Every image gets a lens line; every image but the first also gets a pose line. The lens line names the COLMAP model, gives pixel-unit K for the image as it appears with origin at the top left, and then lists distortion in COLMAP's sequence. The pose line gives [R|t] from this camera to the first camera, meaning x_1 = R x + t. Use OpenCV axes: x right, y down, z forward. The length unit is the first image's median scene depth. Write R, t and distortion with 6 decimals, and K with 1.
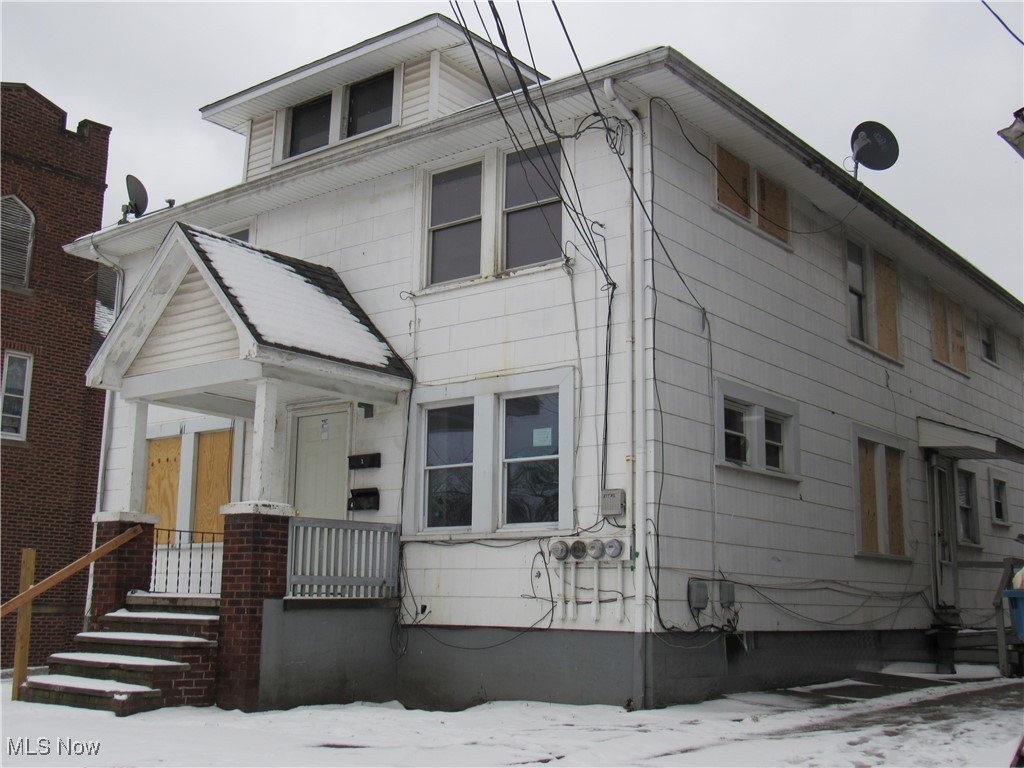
lens RADIAL K [[1186.8, 0, 512.0], [0, 1186.8, 384.0], [0, 0, 1]] dist [-0.029416, -0.052393]
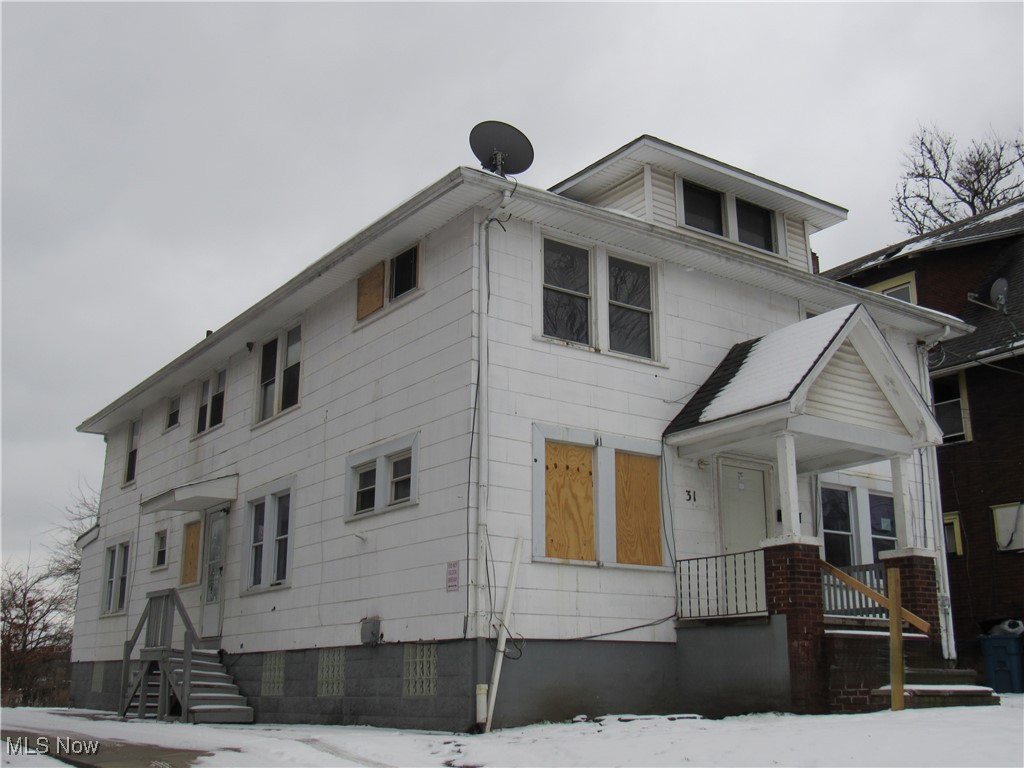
lens RADIAL K [[1126.4, 0, 512.0], [0, 1126.4, 384.0], [0, 0, 1]] dist [-0.100537, 0.005221]
pose [[0.281162, 0.238485, 0.929555, -1.086307], [-0.179986, 0.964545, -0.193022, 0.171067], [-0.942631, -0.113036, 0.314118, 0.746146]]
